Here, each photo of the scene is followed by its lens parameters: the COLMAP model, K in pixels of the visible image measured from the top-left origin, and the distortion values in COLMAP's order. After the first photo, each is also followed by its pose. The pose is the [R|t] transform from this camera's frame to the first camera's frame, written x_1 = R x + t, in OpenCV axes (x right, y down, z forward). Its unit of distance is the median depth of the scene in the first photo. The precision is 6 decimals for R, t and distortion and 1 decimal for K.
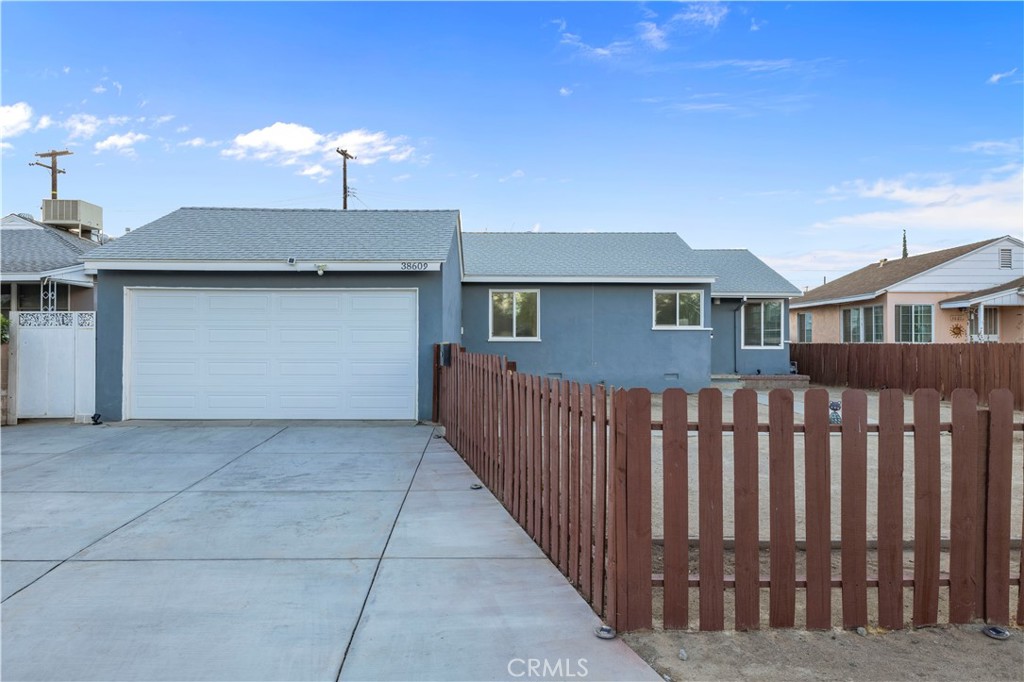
lens RADIAL K [[681.9, 0, 508.4], [0, 681.9, 321.5], [0, 0, 1]] dist [0.001908, -0.001543]
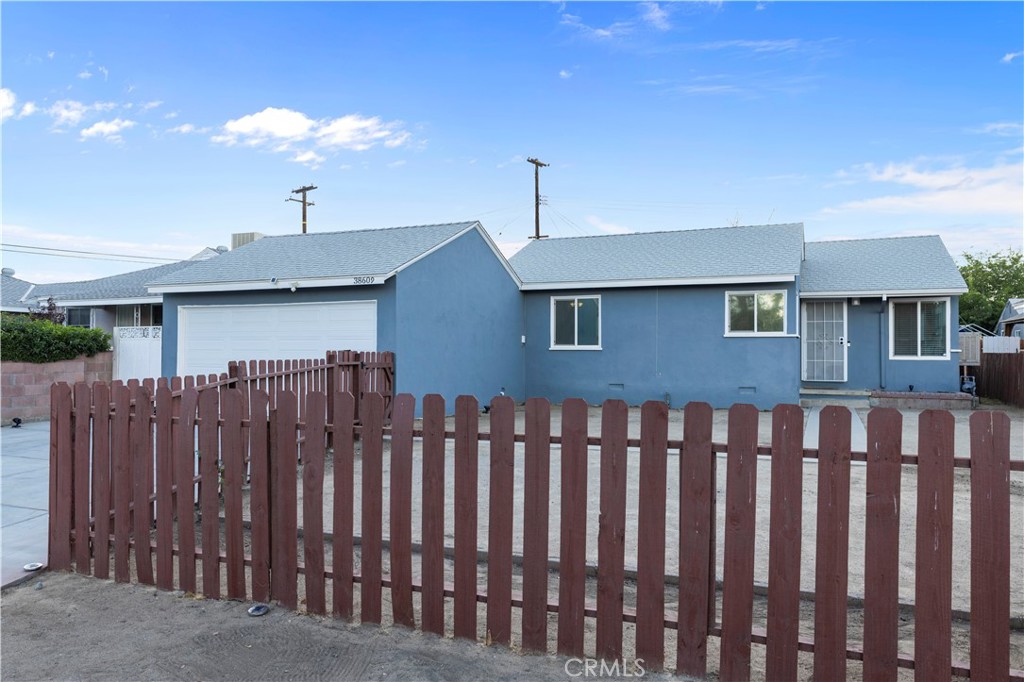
lens RADIAL K [[741.0, 0, 512.1], [0, 741.0, 296.5], [0, 0, 1]] dist [0.003393, 0.001586]
pose [[0.907781, -0.030468, -0.418337, 0.782433], [0.011674, 0.998807, -0.047412, 0.004931], [0.419283, 0.038156, 0.907054, 0.030955]]
